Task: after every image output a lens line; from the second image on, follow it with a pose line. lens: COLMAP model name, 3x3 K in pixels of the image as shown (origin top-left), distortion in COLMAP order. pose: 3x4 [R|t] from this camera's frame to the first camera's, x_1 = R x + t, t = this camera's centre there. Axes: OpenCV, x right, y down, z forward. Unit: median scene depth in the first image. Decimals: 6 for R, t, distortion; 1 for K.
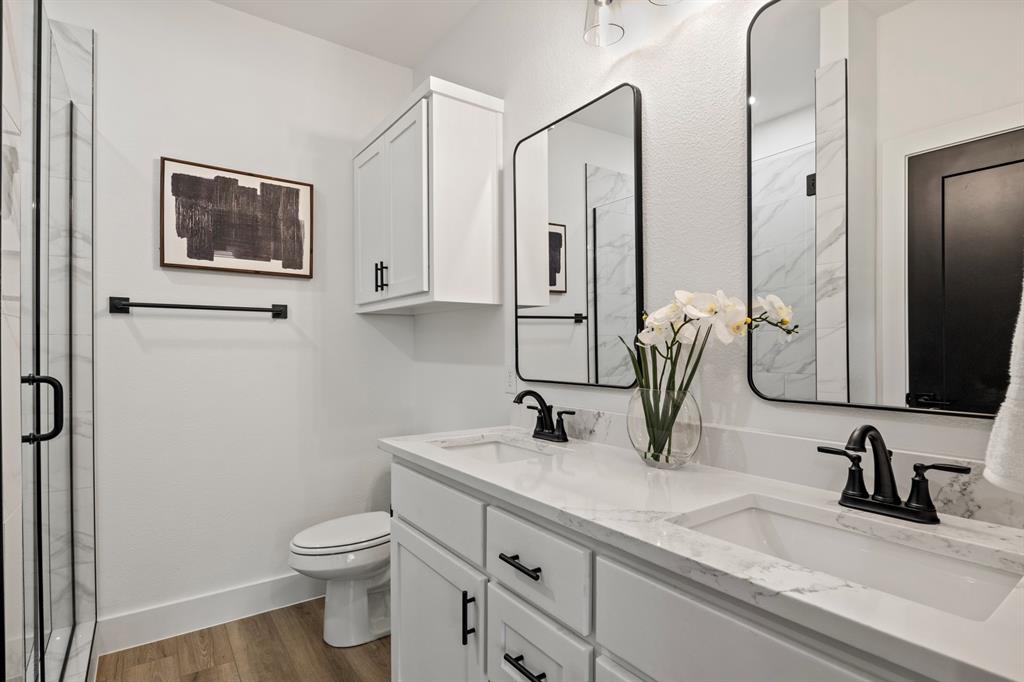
lens RADIAL K [[516.6, 0, 512.9], [0, 516.6, 347.0], [0, 0, 1]] dist [-0.005398, -0.001146]
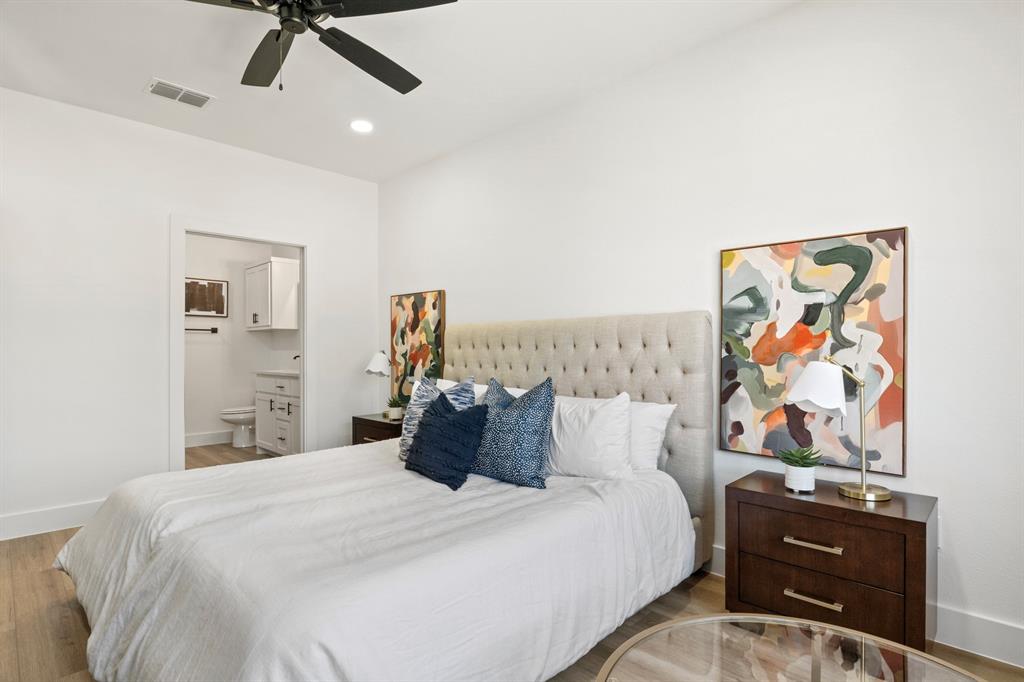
lens RADIAL K [[516.6, 0, 508.3], [0, 516.6, 350.1], [0, 0, 1]] dist [-0.005398, -0.001146]
pose [[0.986855, -0.001171, 0.161605, 1.237729], [0.001582, 0.999996, -0.002416, 0.080299], [-0.161602, 0.002640, 0.986853, -3.792538]]
